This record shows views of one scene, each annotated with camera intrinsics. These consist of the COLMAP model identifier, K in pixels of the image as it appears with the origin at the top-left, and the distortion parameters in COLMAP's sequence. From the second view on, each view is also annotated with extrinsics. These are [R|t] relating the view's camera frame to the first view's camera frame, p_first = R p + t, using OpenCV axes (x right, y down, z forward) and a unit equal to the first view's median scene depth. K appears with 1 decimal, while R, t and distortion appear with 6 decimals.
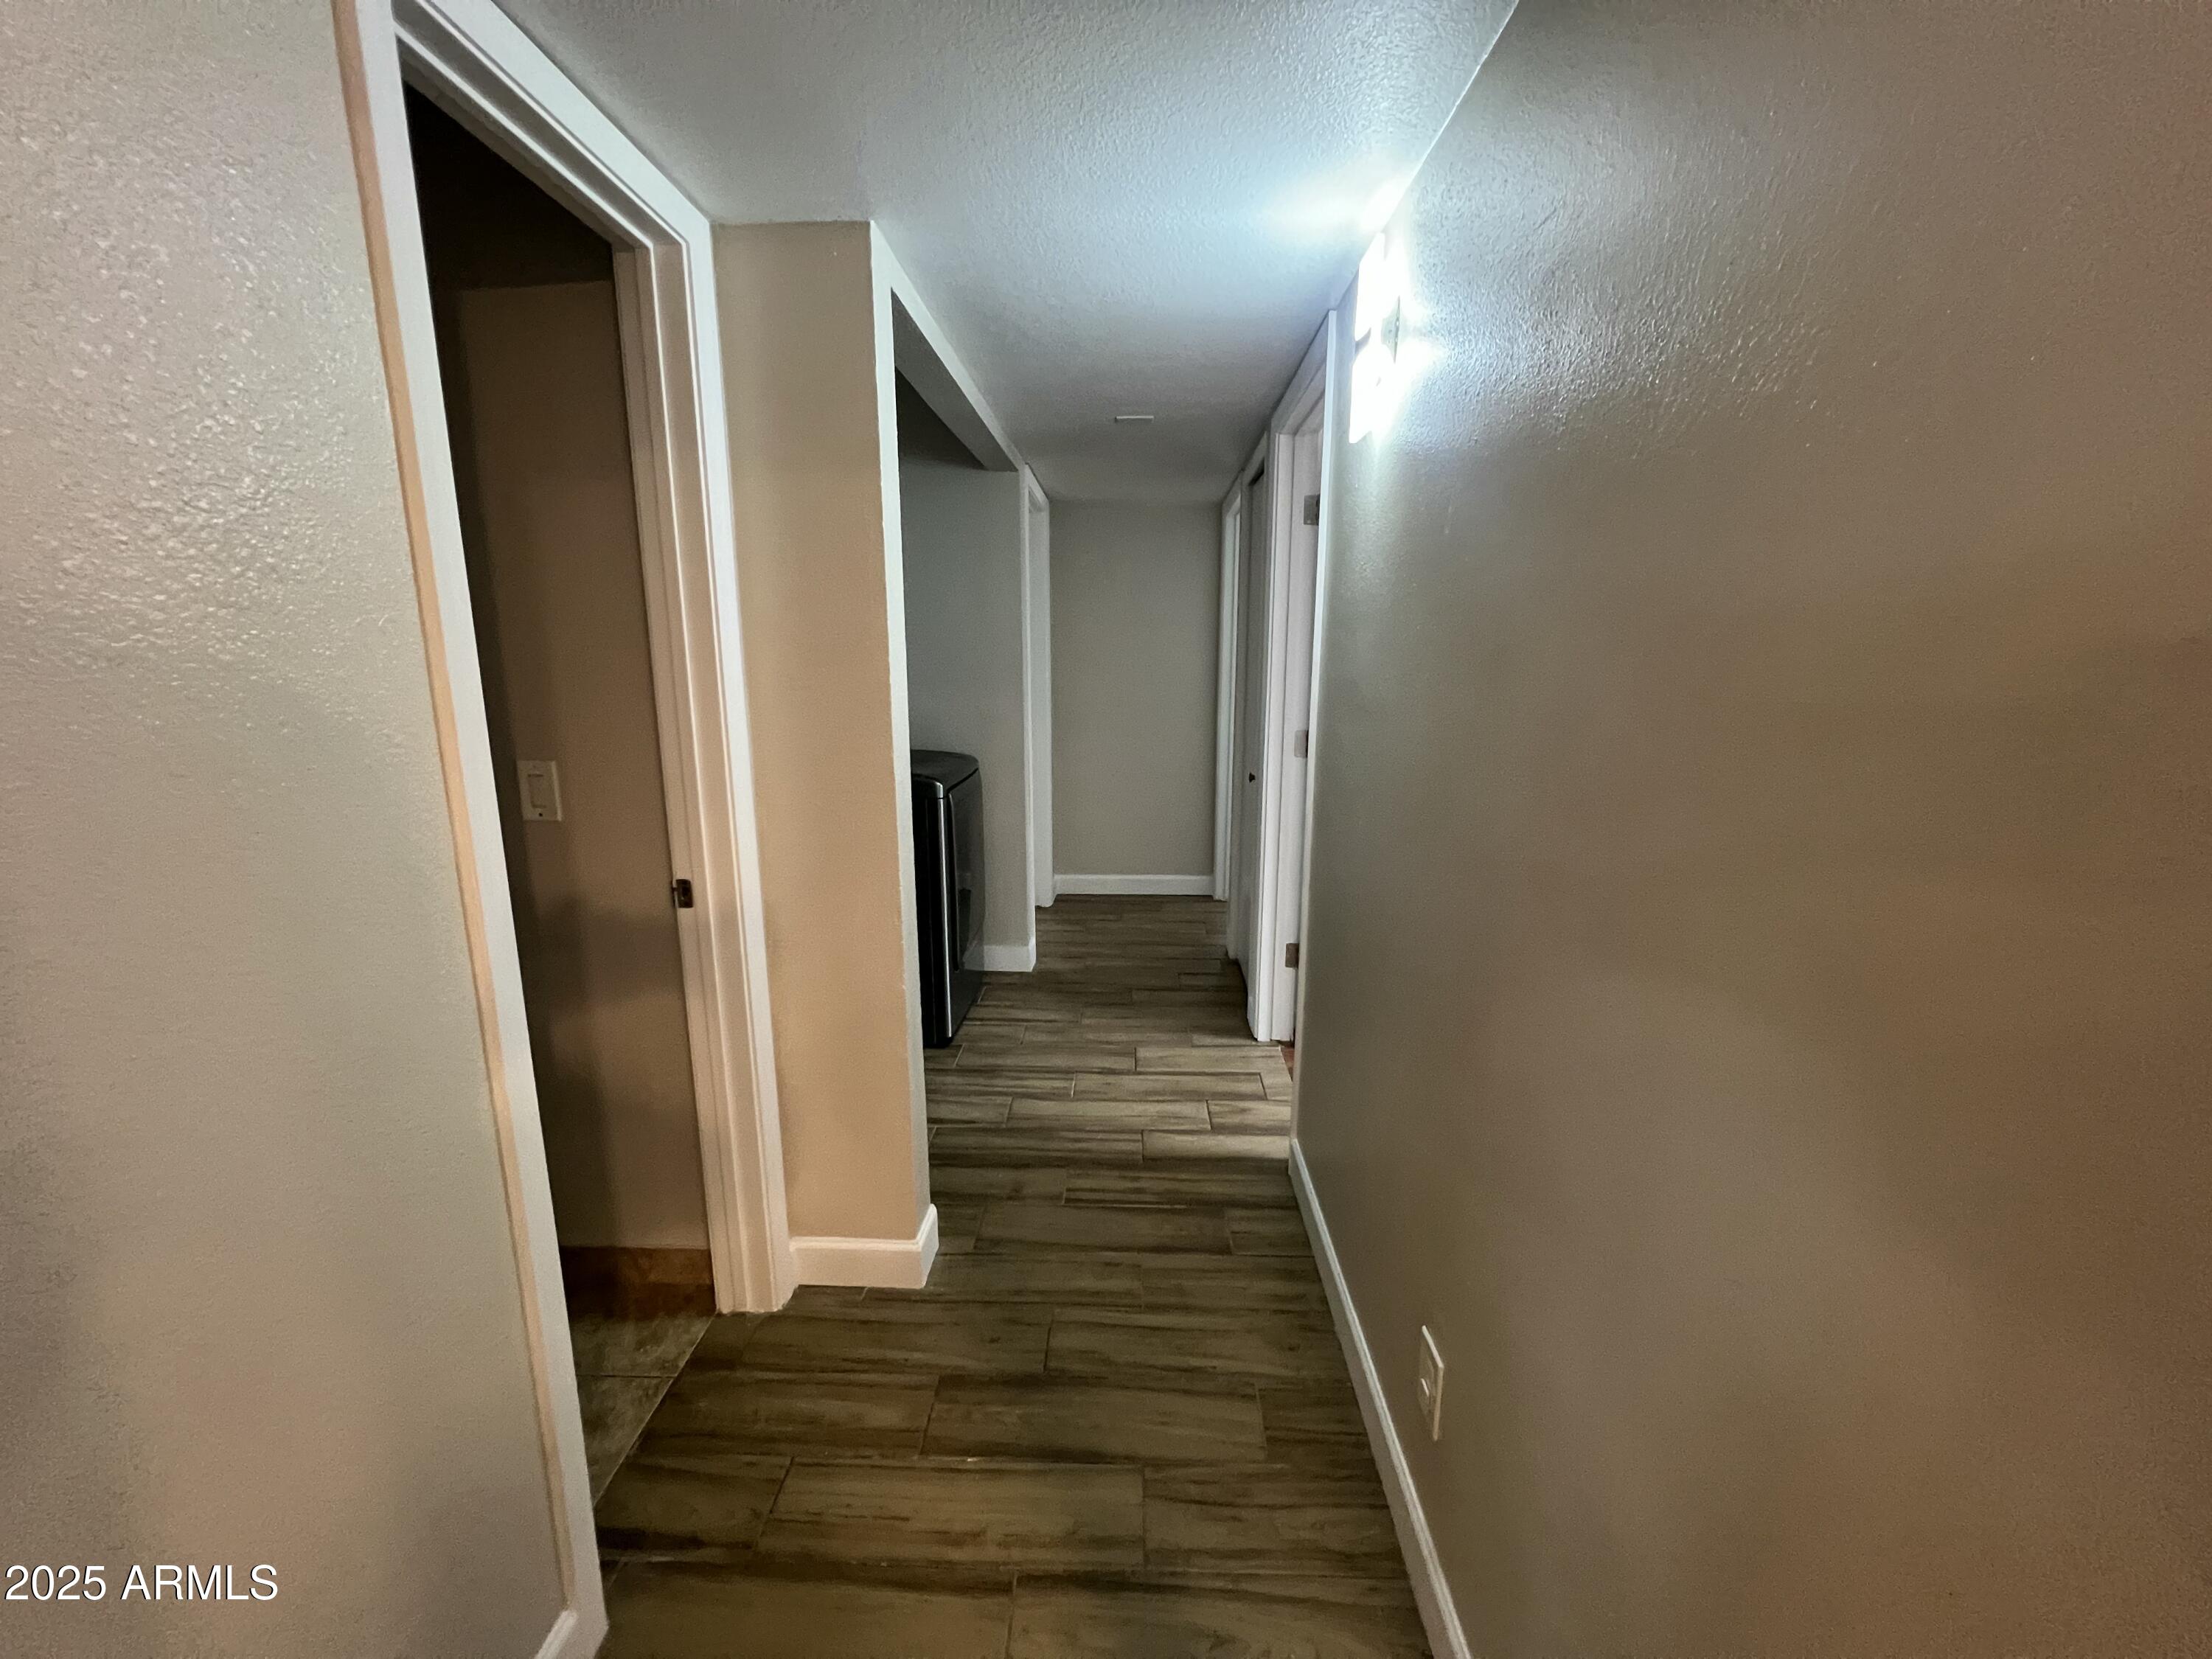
lens RADIAL K [[892.2, 0, 1108.3], [0, 892.2, 823.8], [0, 0, 1]] dist [-0.001324, -0.000268]
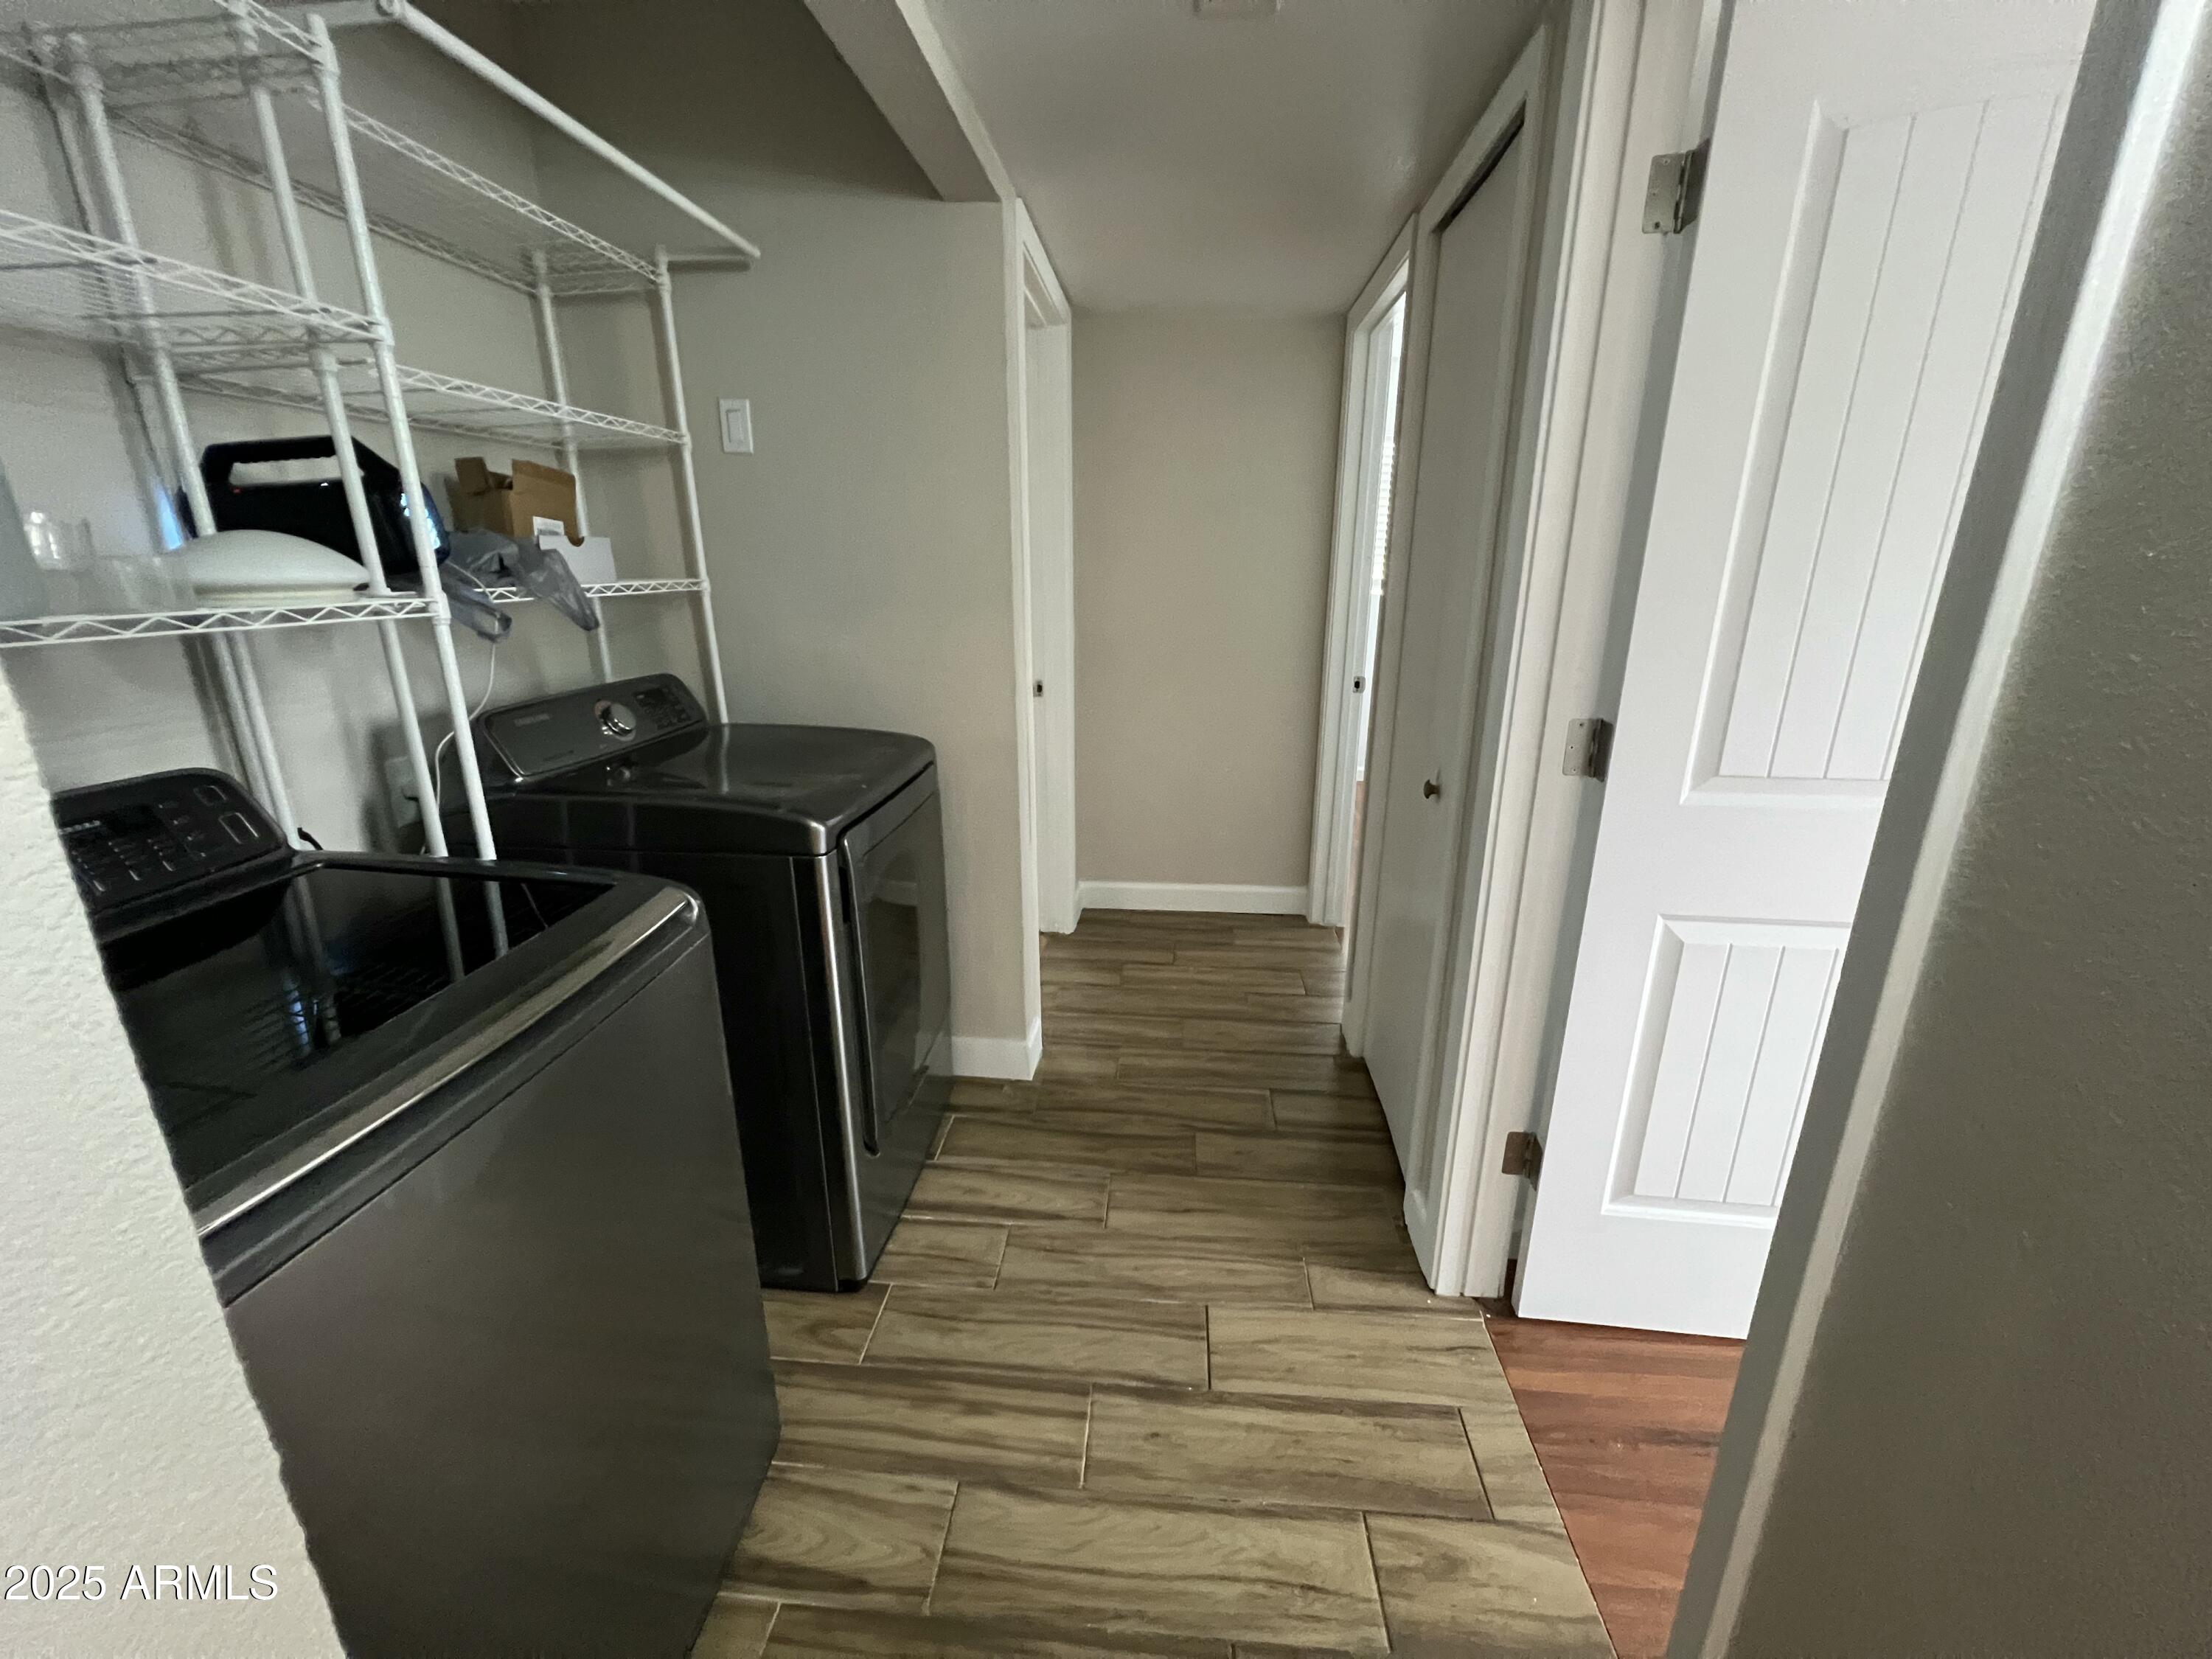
lens RADIAL K [[892.2, 0, 1098.4], [0, 892.2, 836.7], [0, 0, 1]] dist [-0.001324, -0.000268]
pose [[0.998217, 0.013583, -0.058129, -0.006442], [-0.007344, 0.994313, 0.106243, -0.074733], [0.059242, -0.105626, 0.992640, 0.428749]]
